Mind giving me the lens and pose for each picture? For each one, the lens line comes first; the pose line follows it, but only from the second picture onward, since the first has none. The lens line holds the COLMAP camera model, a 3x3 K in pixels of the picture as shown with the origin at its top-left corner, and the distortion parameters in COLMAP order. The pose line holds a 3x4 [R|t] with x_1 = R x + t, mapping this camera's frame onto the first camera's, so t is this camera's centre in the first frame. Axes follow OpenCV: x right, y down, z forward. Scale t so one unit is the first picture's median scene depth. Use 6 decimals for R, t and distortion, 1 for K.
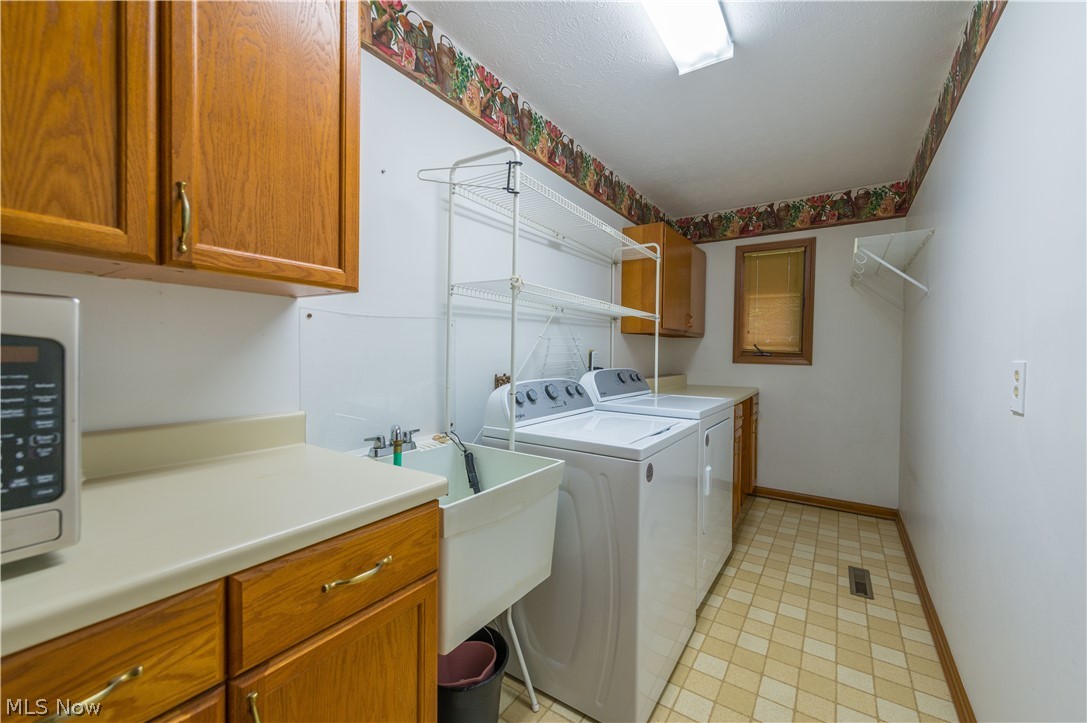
lens RADIAL K [[432.2, 0, 558.8], [0, 432.2, 359.2], [0, 0, 1]] dist [0.011180, -0.000499]
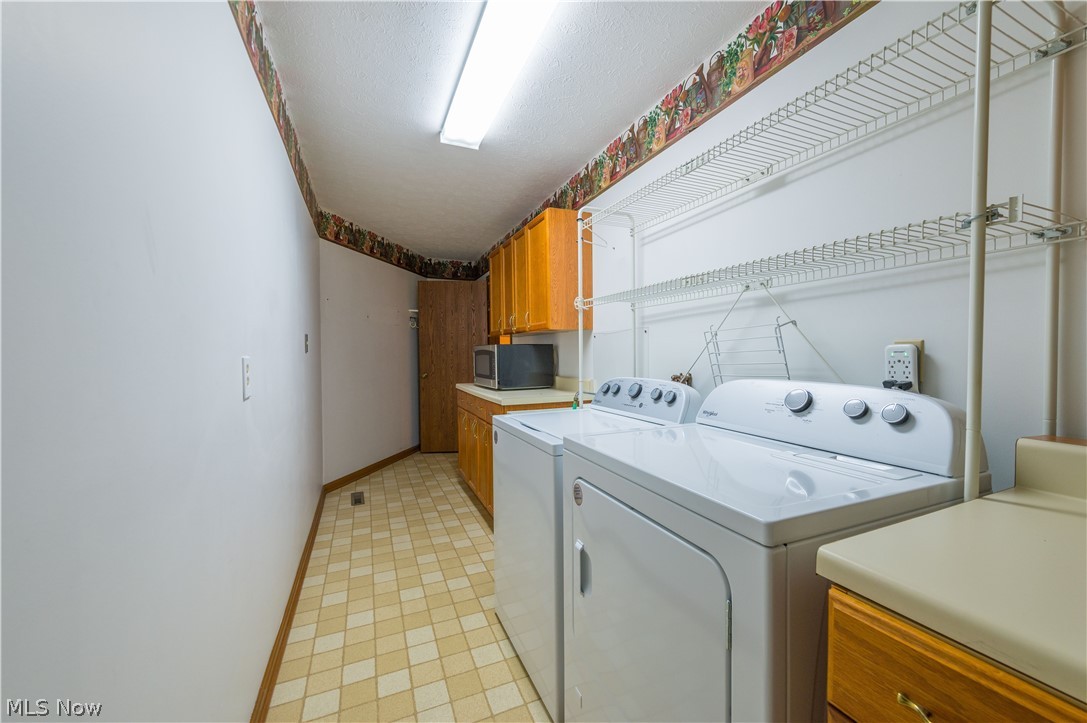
lens RADIAL K [[425.6, 0, 564.6], [0, 425.6, 362.3], [0, 0, 1]] dist [-0.002620, -0.000129]
pose [[-0.532373, 0.009560, -0.846456, 0.910633], [-0.008906, 0.999818, 0.016893, -0.005083], [0.846463, 0.016532, -0.532191, 1.394136]]
